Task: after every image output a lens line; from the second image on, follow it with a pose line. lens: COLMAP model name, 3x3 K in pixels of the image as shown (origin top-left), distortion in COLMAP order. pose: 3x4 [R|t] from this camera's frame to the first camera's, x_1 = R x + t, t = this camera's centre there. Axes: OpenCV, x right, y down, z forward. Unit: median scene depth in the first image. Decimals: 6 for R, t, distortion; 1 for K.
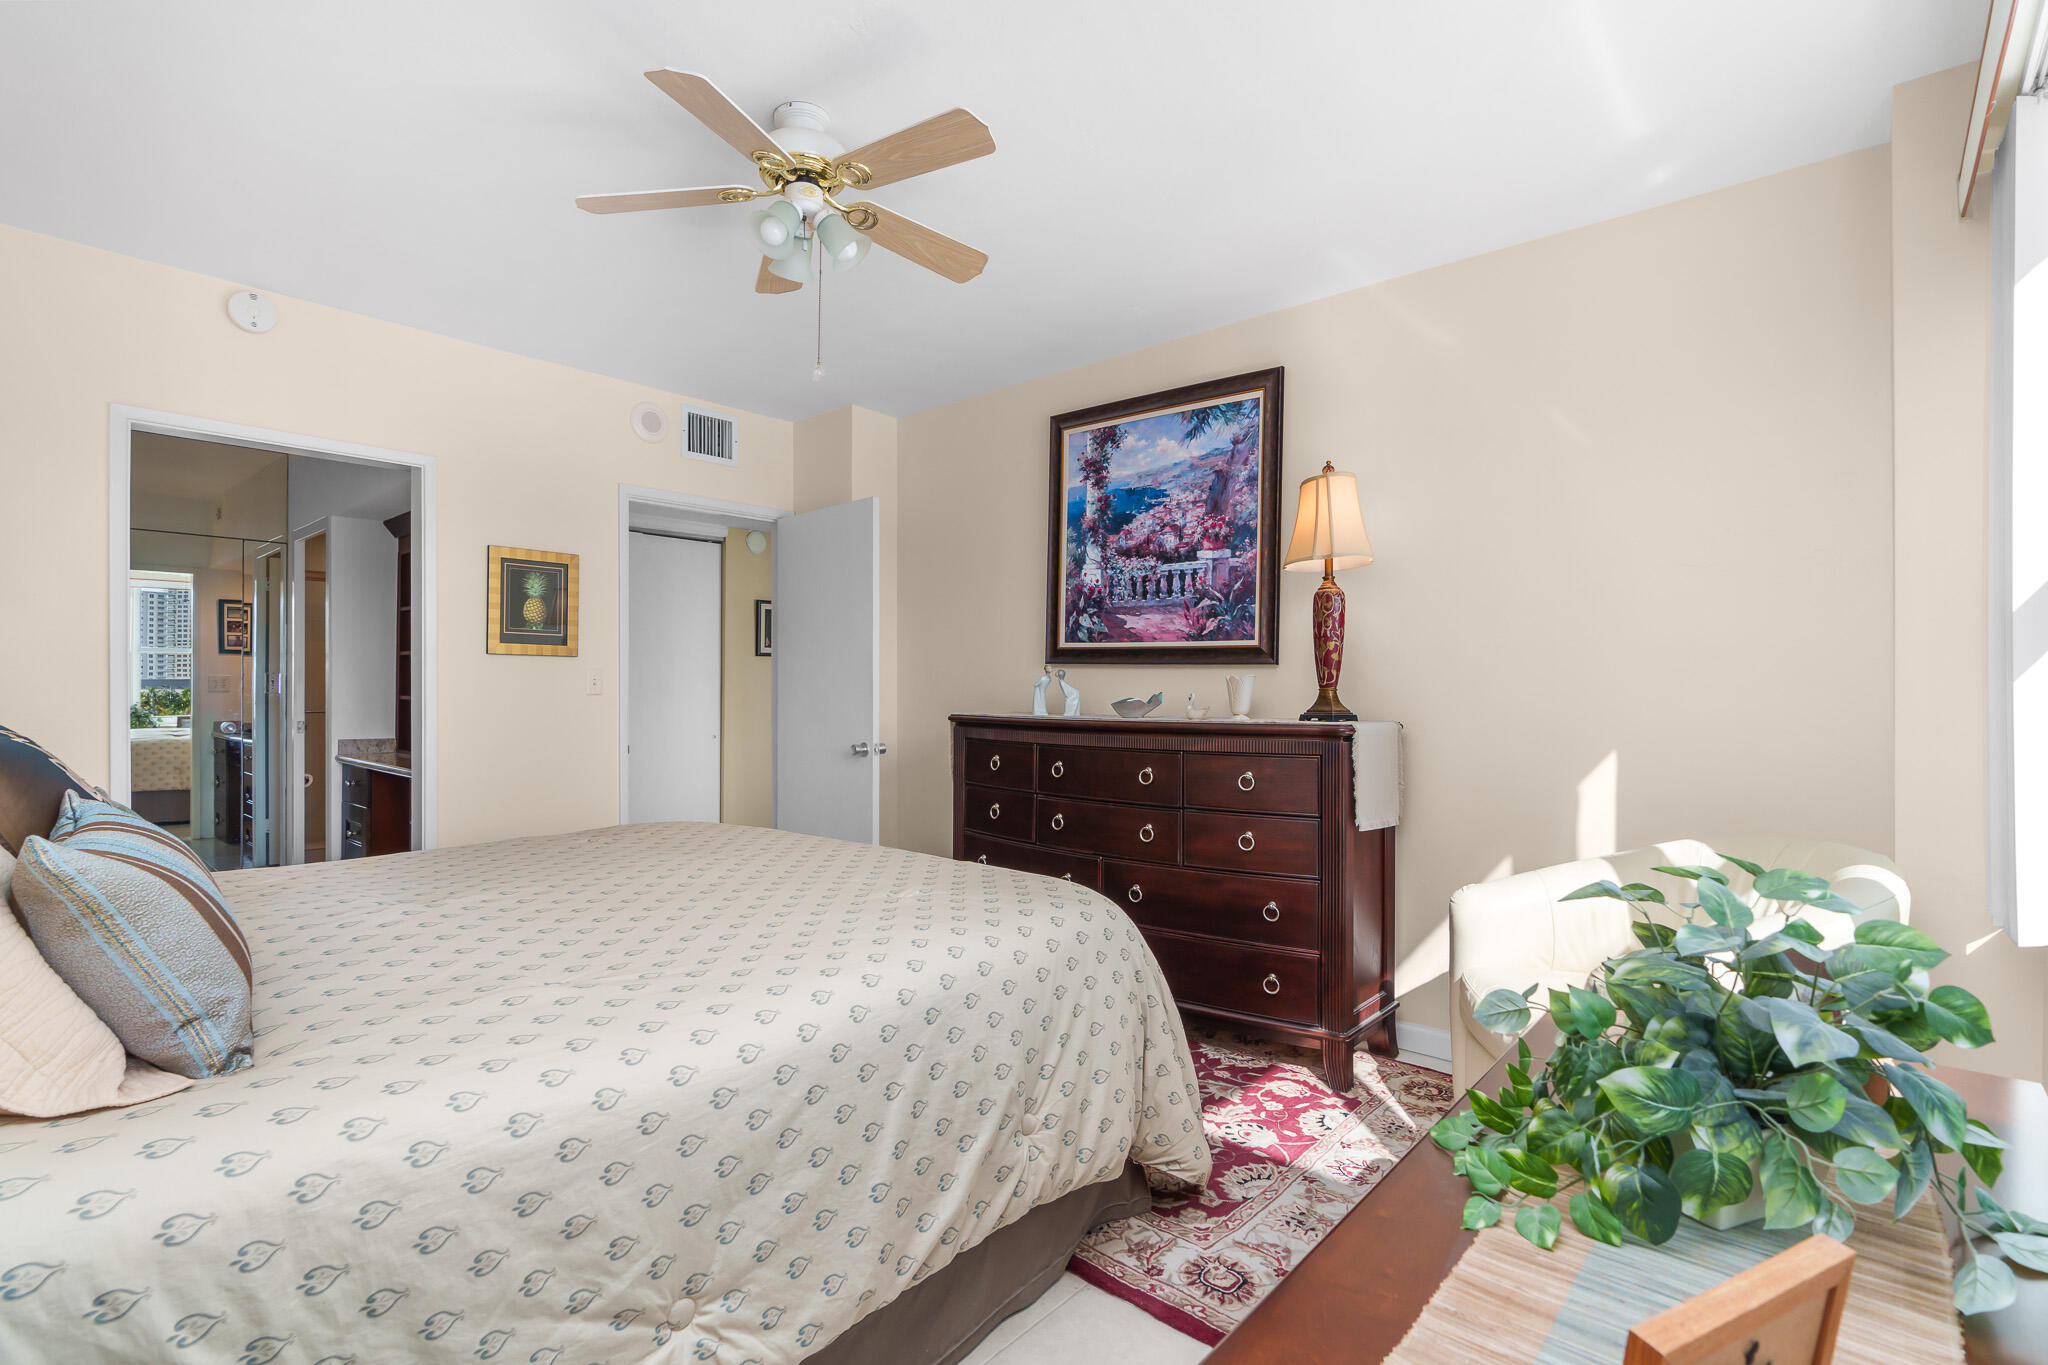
lens RADIAL K [[953.6, 0, 1026.3], [0, 953.6, 681.1], [0, 0, 1]] dist [-0.001244, -0.000146]
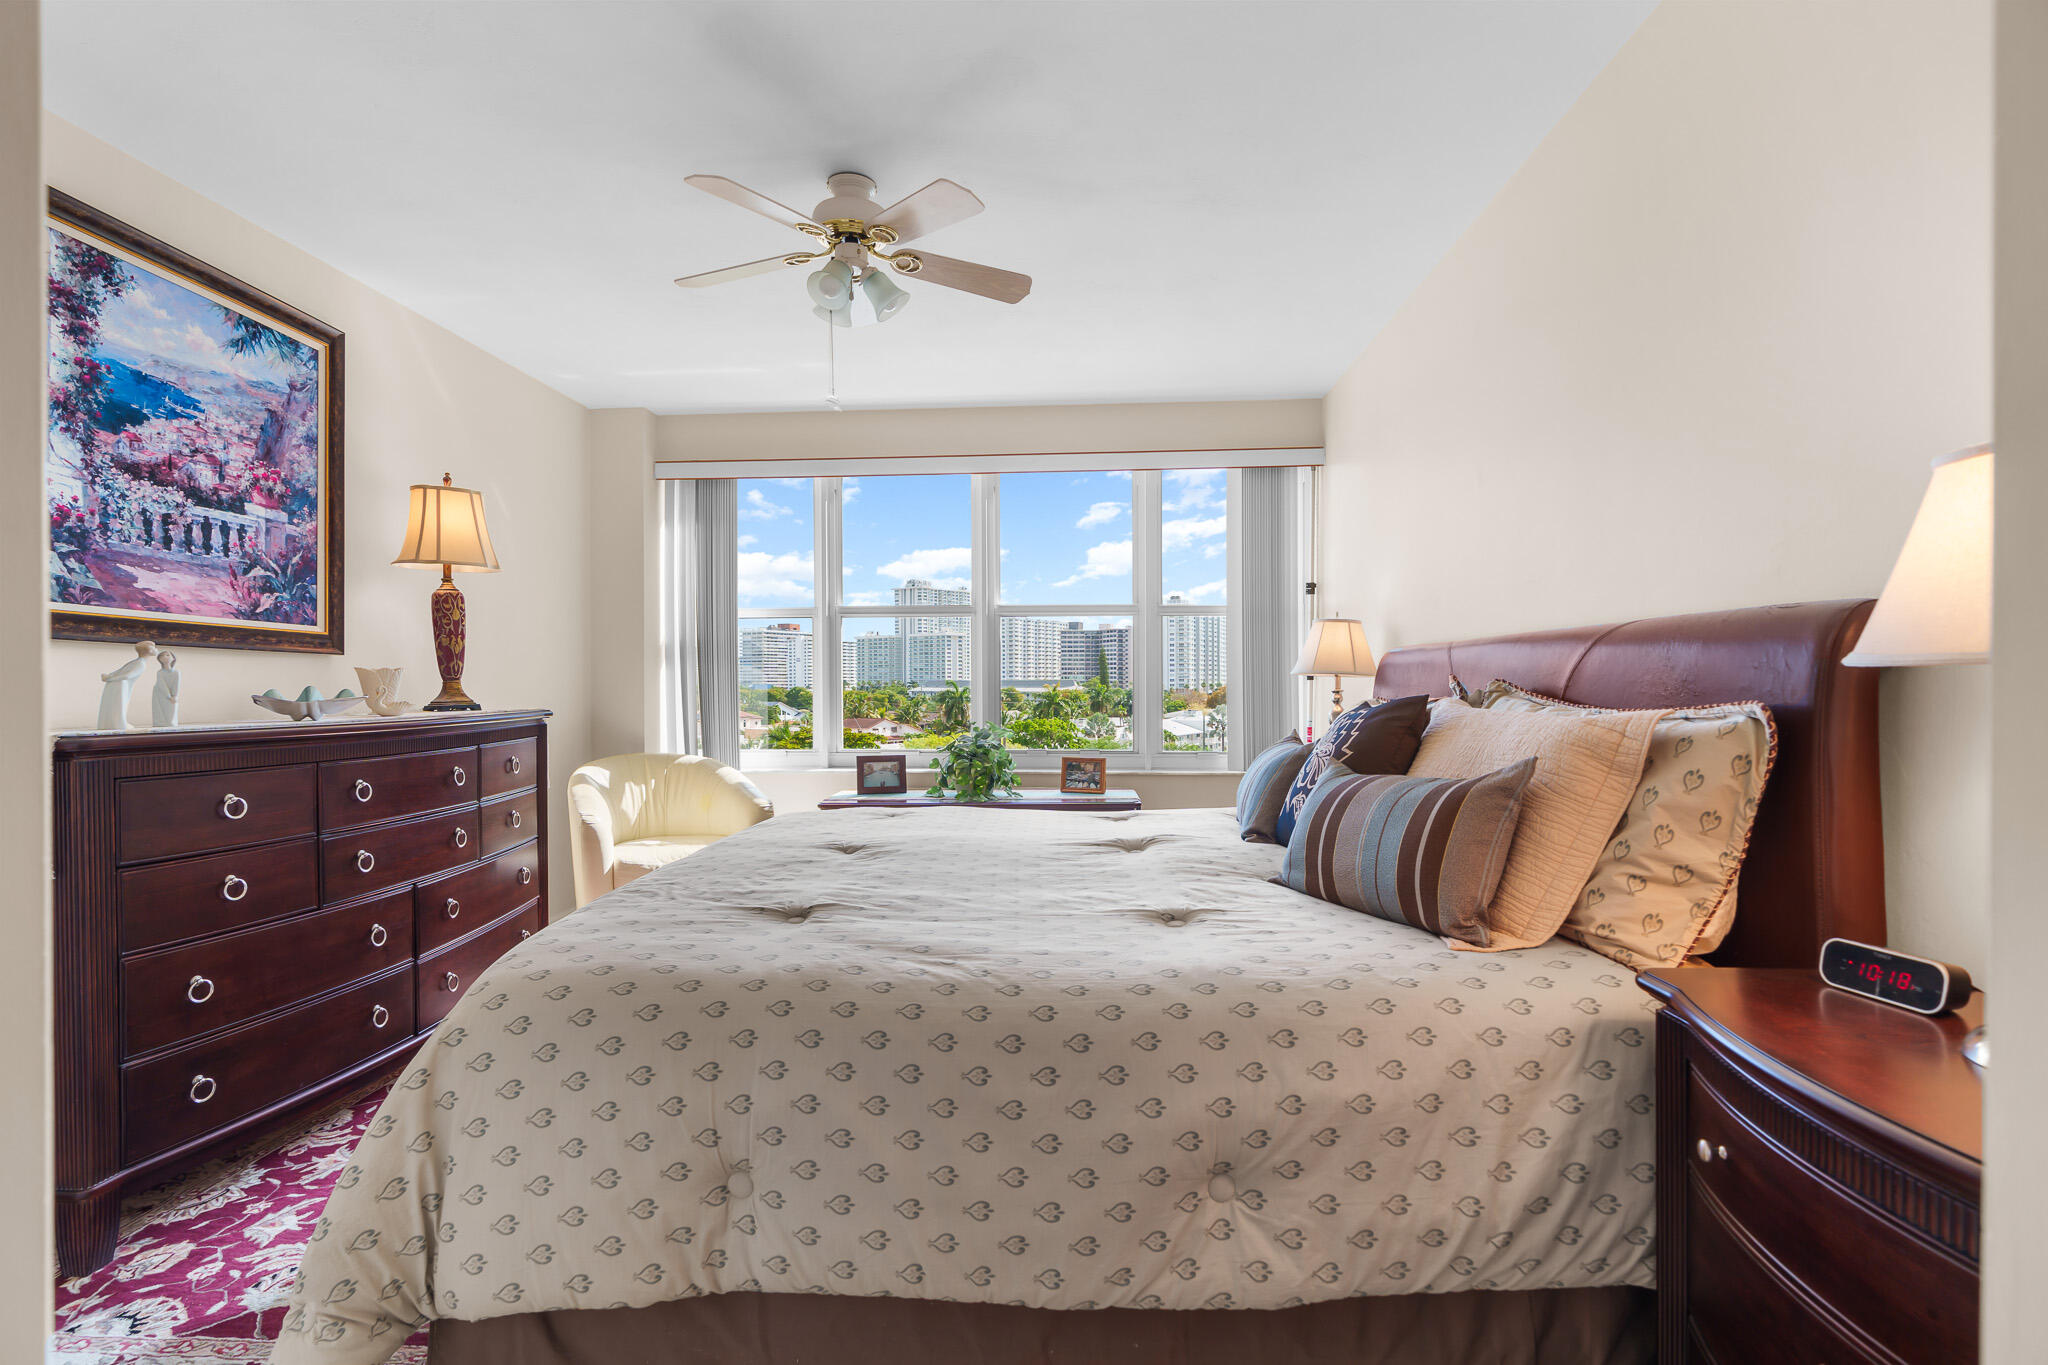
lens RADIAL K [[945.3, 0, 1020.2], [0, 945.3, 682.2], [0, 0, 1]] dist [-0.007078, 0.000986]
pose [[-0.606620, 0.001101, 0.794991, -0.791732], [0.000334, 0.999999, -0.001131, 0.008863], [-0.794992, -0.000421, -0.606620, 0.956344]]
